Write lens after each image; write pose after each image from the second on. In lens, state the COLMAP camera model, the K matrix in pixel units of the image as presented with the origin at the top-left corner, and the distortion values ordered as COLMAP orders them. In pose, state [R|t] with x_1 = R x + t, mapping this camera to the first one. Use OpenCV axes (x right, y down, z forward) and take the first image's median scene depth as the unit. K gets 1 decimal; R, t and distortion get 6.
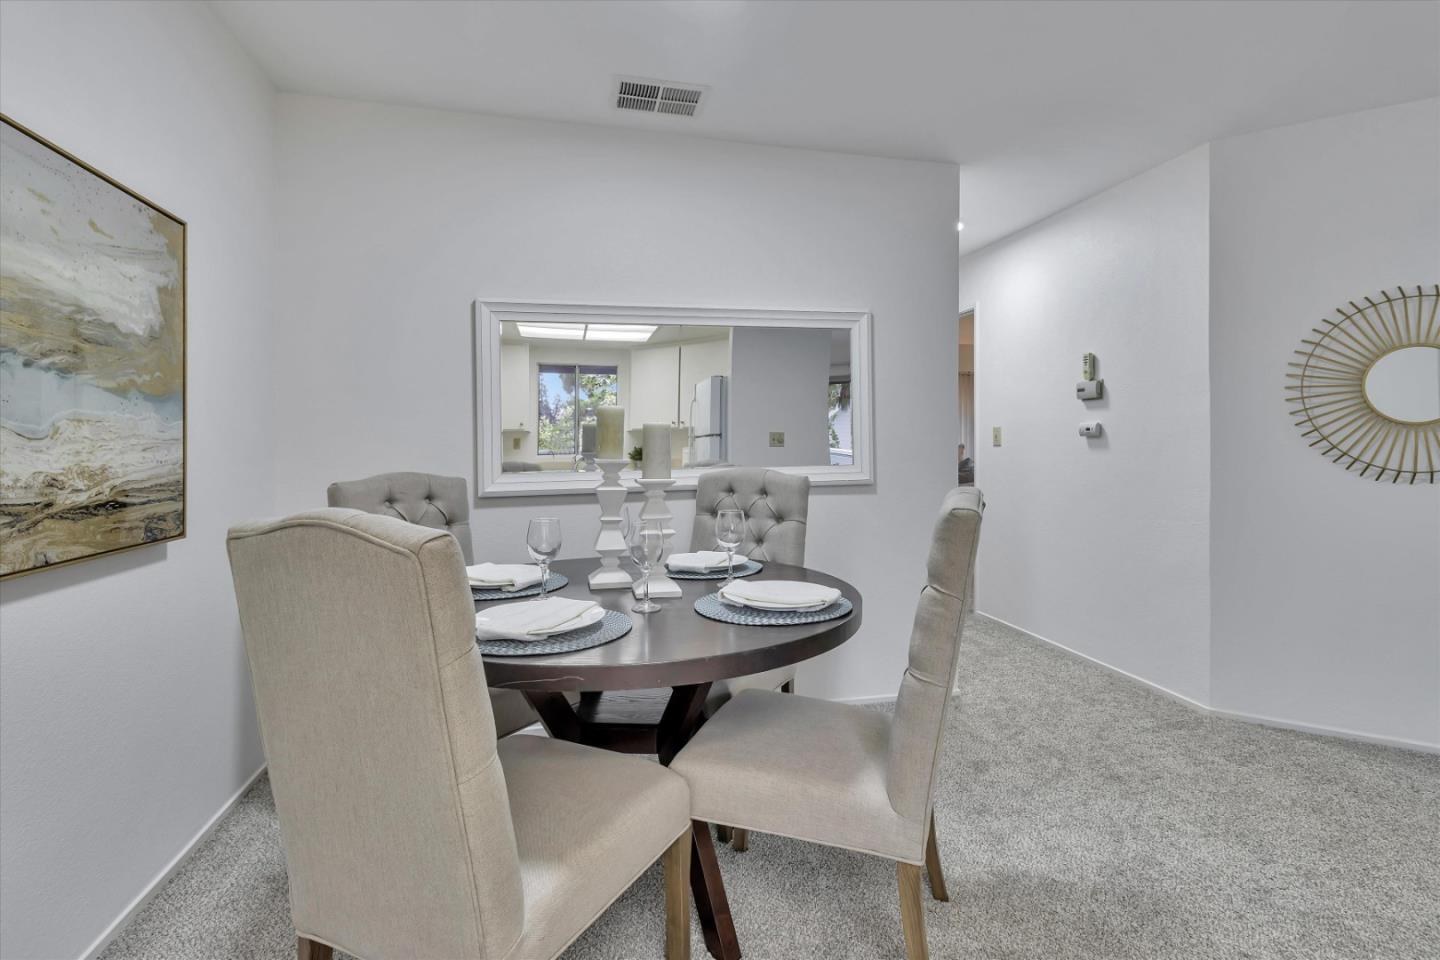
lens RADIAL K [[677.2, 0, 727.4], [0, 677.2, 434.2], [0, 0, 1]] dist [0.003346, 0.000629]
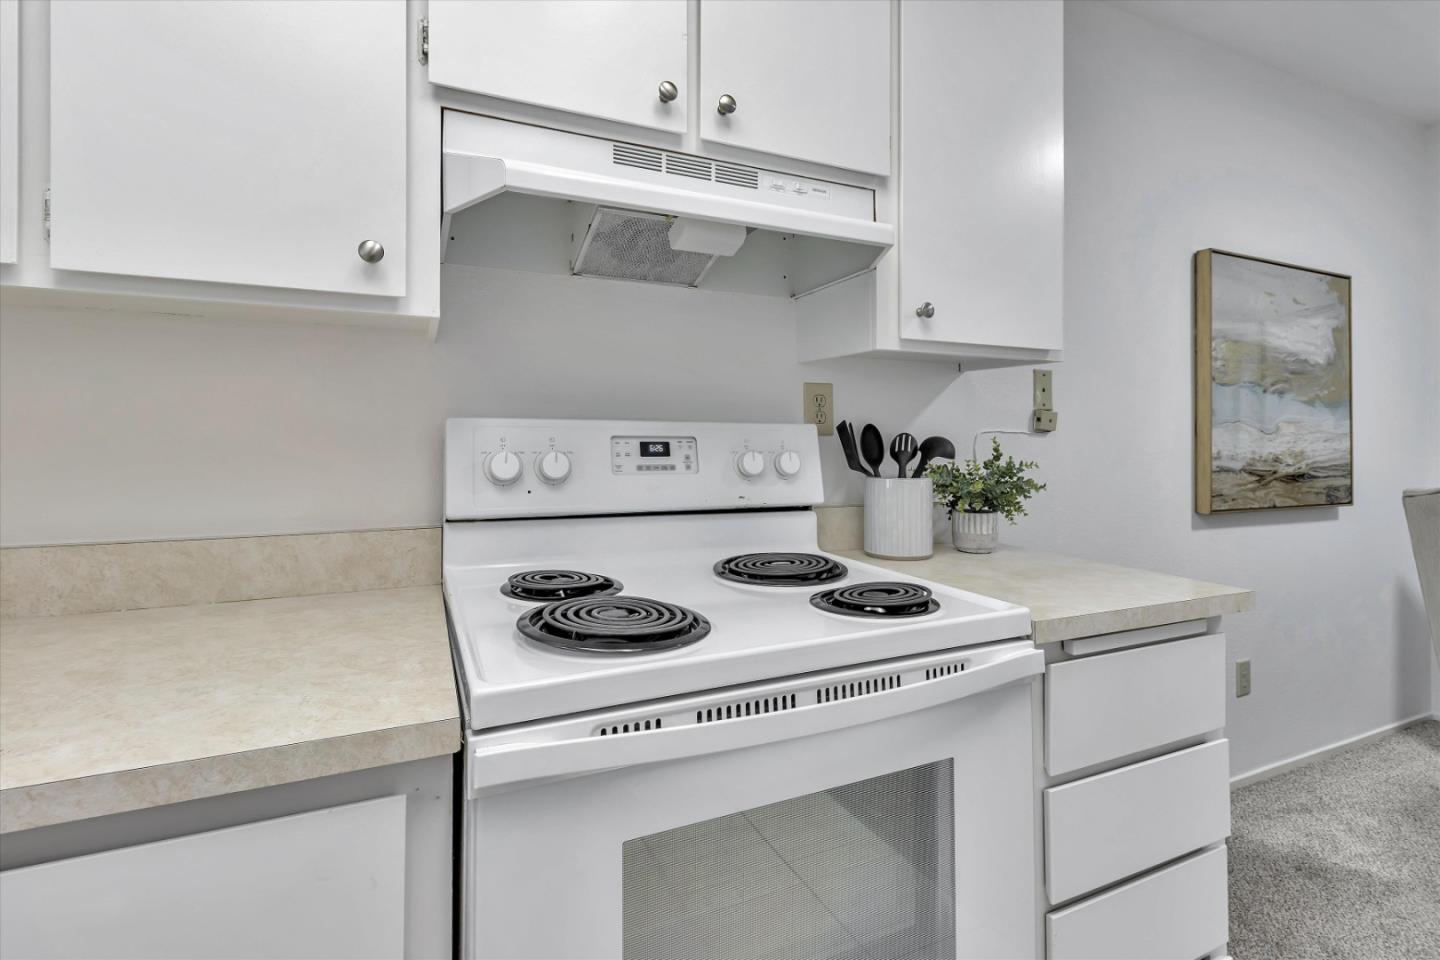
lens RADIAL K [[677.2, 0, 727.4], [0, 677.2, 434.2], [0, 0, 1]] dist [0.003346, 0.000629]
pose [[0.194661, -0.005236, -0.980857, 0.344843], [0.011060, 0.999934, -0.003143, -0.001336], [0.980808, -0.010236, 0.194706, -0.575093]]
